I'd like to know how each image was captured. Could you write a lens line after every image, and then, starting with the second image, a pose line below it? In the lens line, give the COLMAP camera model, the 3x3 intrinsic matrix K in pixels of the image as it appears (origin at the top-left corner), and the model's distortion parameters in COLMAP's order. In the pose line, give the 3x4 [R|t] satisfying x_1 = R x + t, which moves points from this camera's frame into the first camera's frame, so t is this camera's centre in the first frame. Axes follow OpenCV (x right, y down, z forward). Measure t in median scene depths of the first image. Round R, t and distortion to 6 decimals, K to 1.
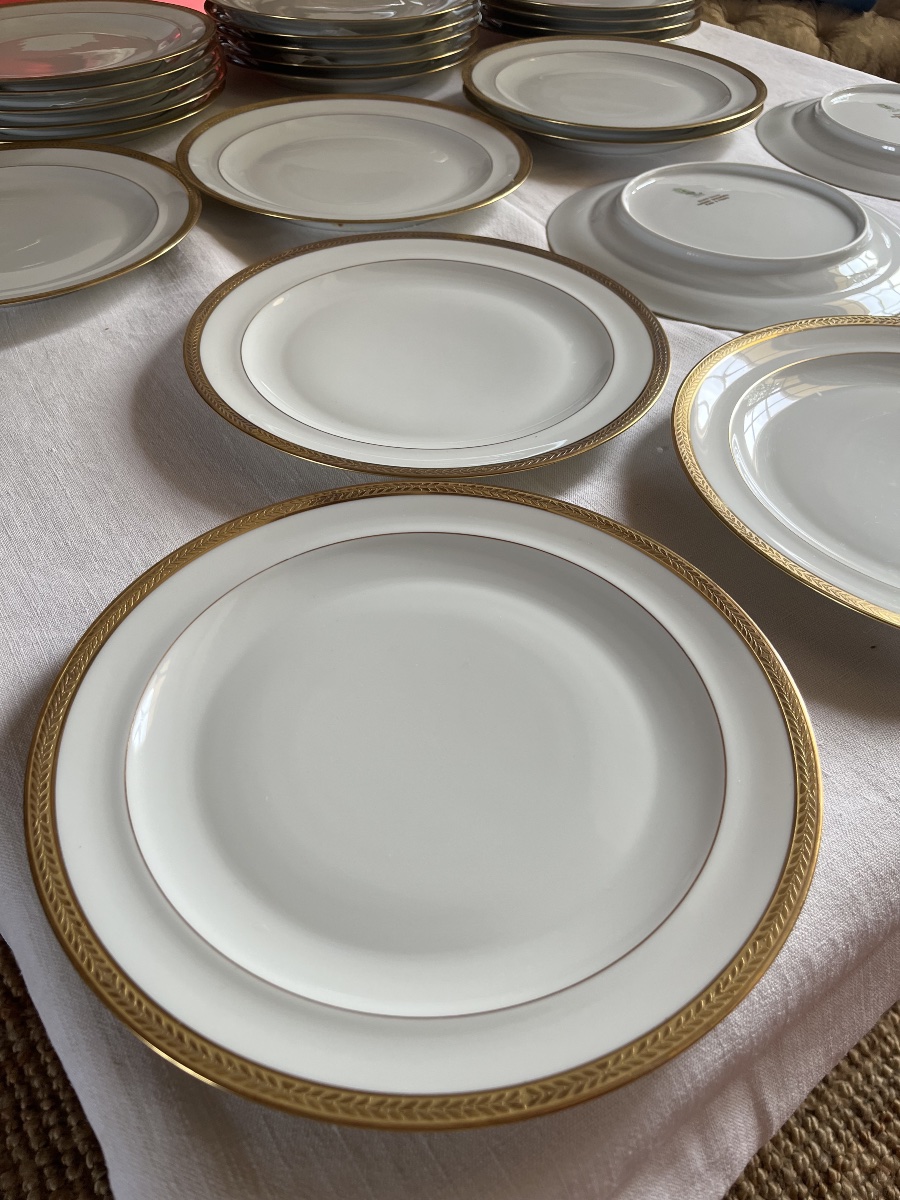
lens RADIAL K [[980.8, 0, 441.8], [0, 980.8, 556.7], [0, 0, 1]] dist [0.010713, -0.069102]
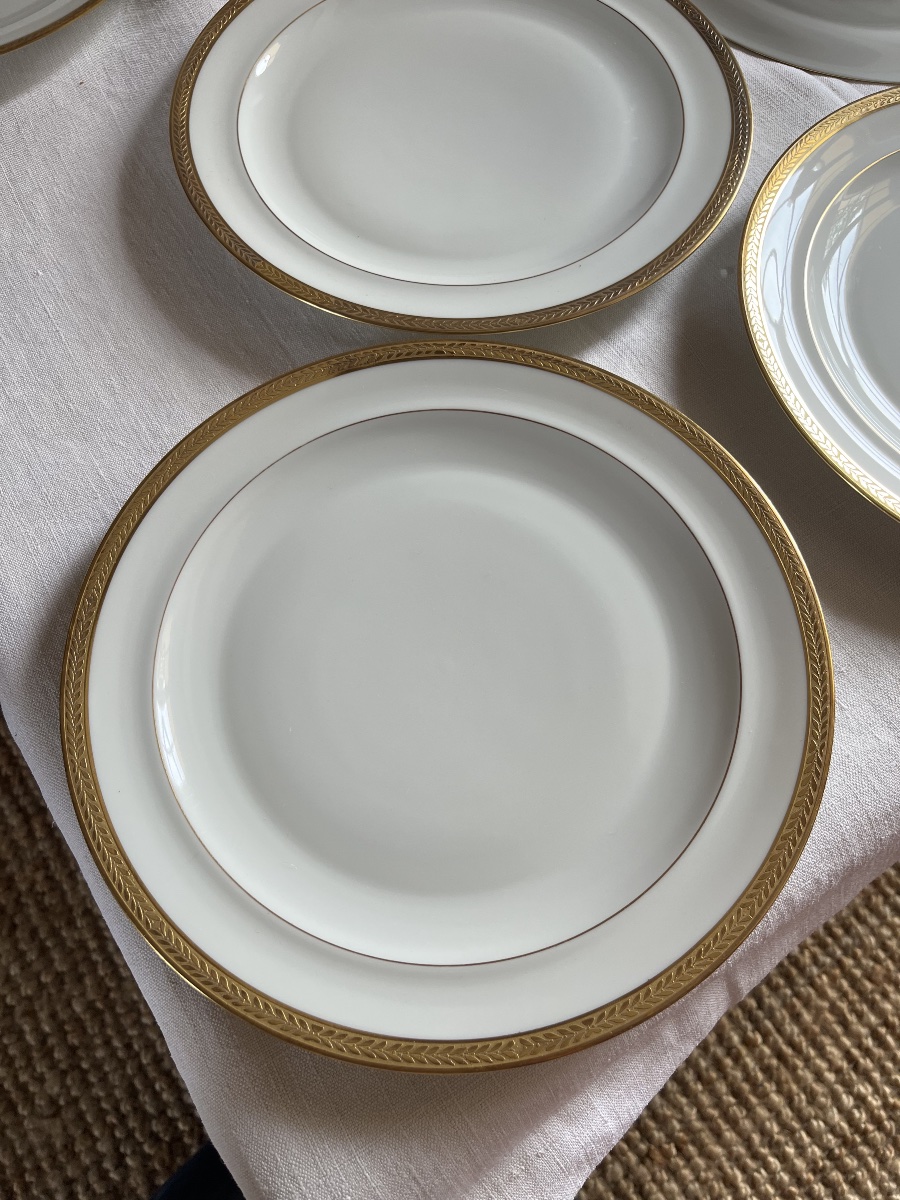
lens RADIAL K [[980.8, 0, 438.1], [0, 980.8, 601.3], [0, 0, 1]] dist [0.010713, -0.069102]
pose [[0.998495, 0.018040, -0.051794, 0.034260], [0.005614, 0.905776, 0.423720, -0.360338], [0.054558, -0.423373, 0.904311, 0.136687]]
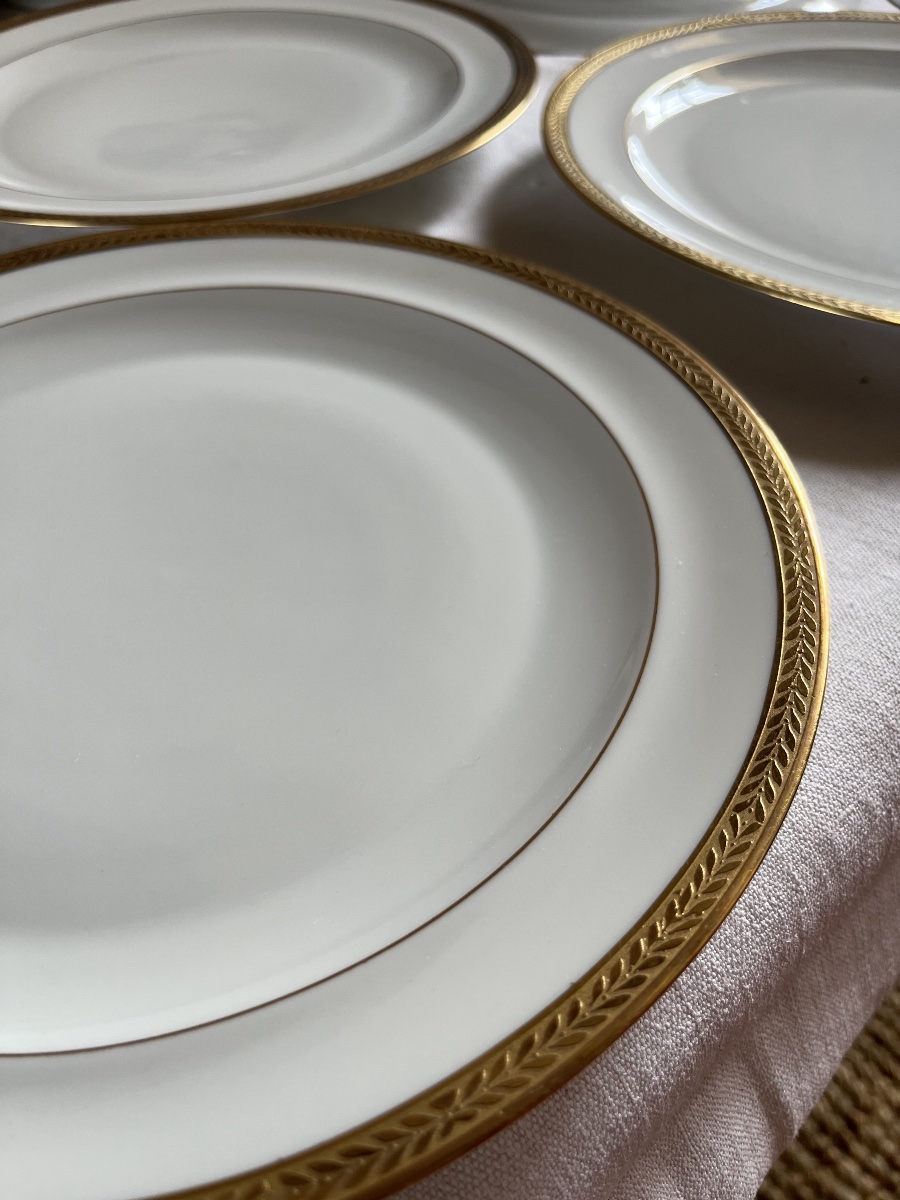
lens RADIAL K [[980.8, 0, 454.5], [0, 980.8, 602.4], [0, 0, 1]] dist [0.010713, -0.069102]
pose [[0.991226, -0.119255, 0.057006, 0.148419], [0.114762, 0.990444, 0.076491, 0.212729], [-0.065583, -0.069278, 0.995439, 0.471510]]
